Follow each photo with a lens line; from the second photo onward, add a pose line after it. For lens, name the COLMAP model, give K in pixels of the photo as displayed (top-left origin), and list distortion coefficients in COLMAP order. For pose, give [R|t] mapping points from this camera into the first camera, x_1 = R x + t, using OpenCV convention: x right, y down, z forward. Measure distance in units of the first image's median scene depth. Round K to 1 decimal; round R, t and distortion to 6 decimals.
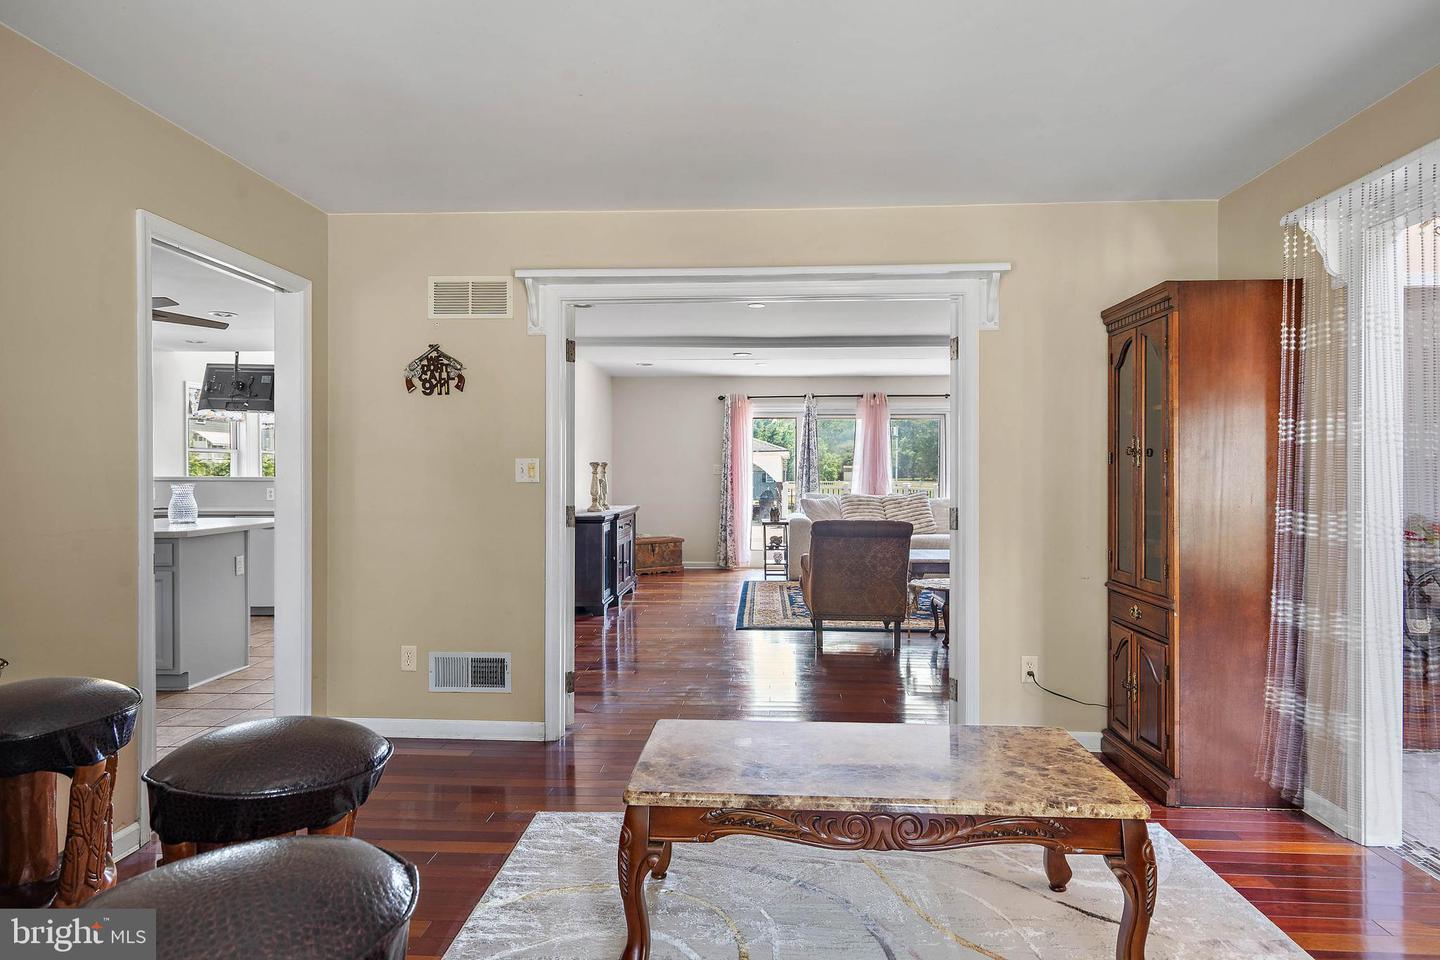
lens RADIAL K [[841.5, 0, 711.2], [0, 841.5, 473.6], [0, 0, 1]] dist [0.004874, 0.000864]
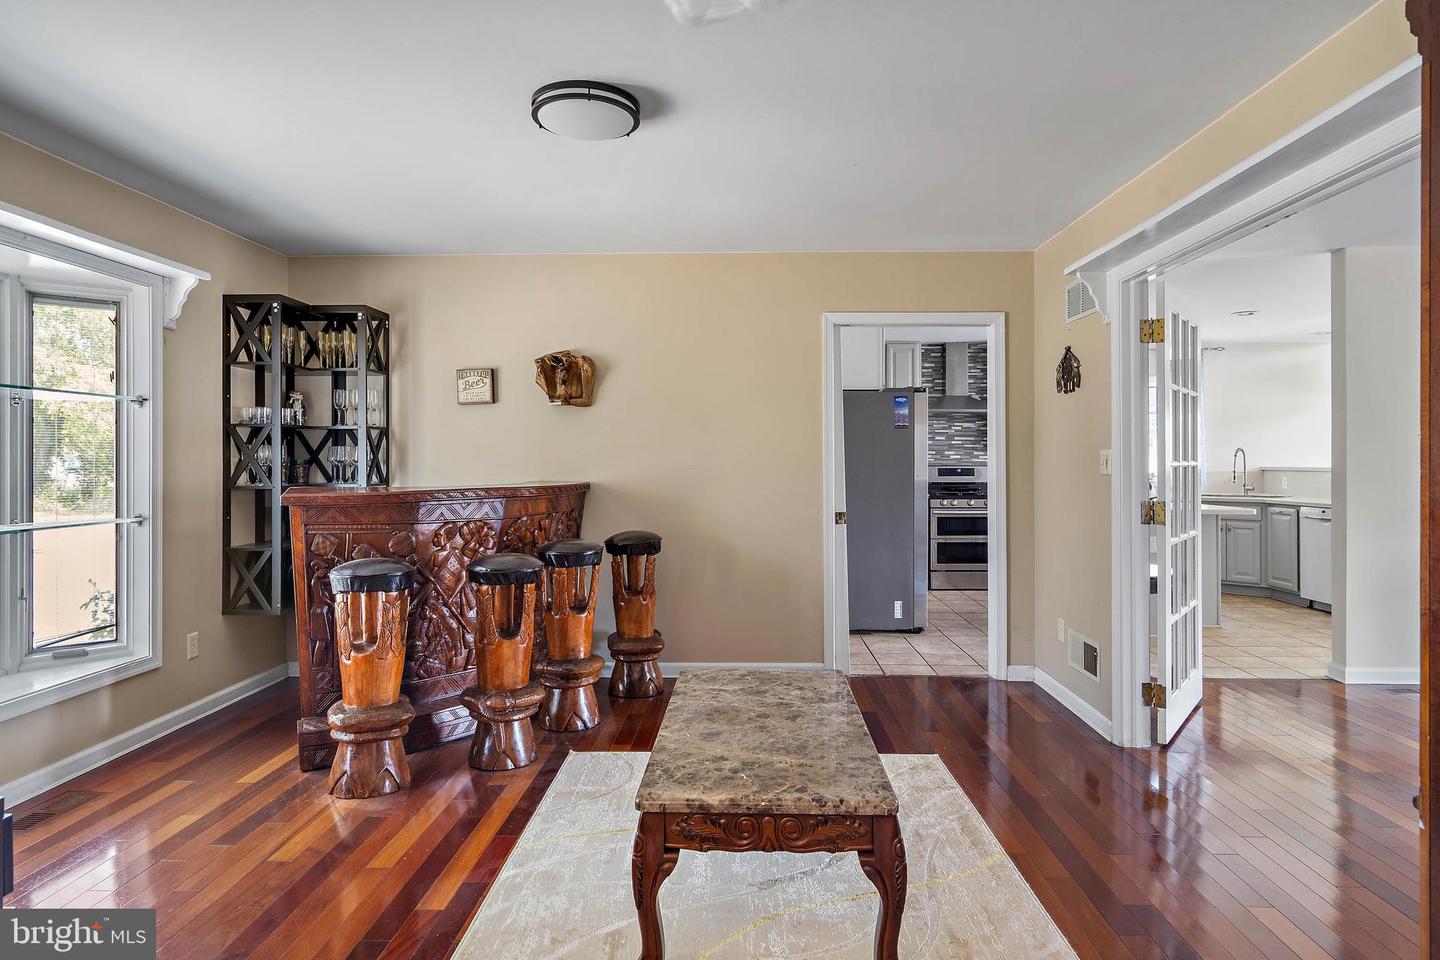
lens RADIAL K [[841.5, 0, 728.7], [0, 841.5, 455.8], [0, 0, 1]] dist [0.004874, 0.000864]
pose [[0.041579, -0.005521, -0.999120, 1.265115], [-0.002842, 0.999980, -0.005644, -0.006950], [0.999131, 0.003075, 0.041563, 0.881749]]
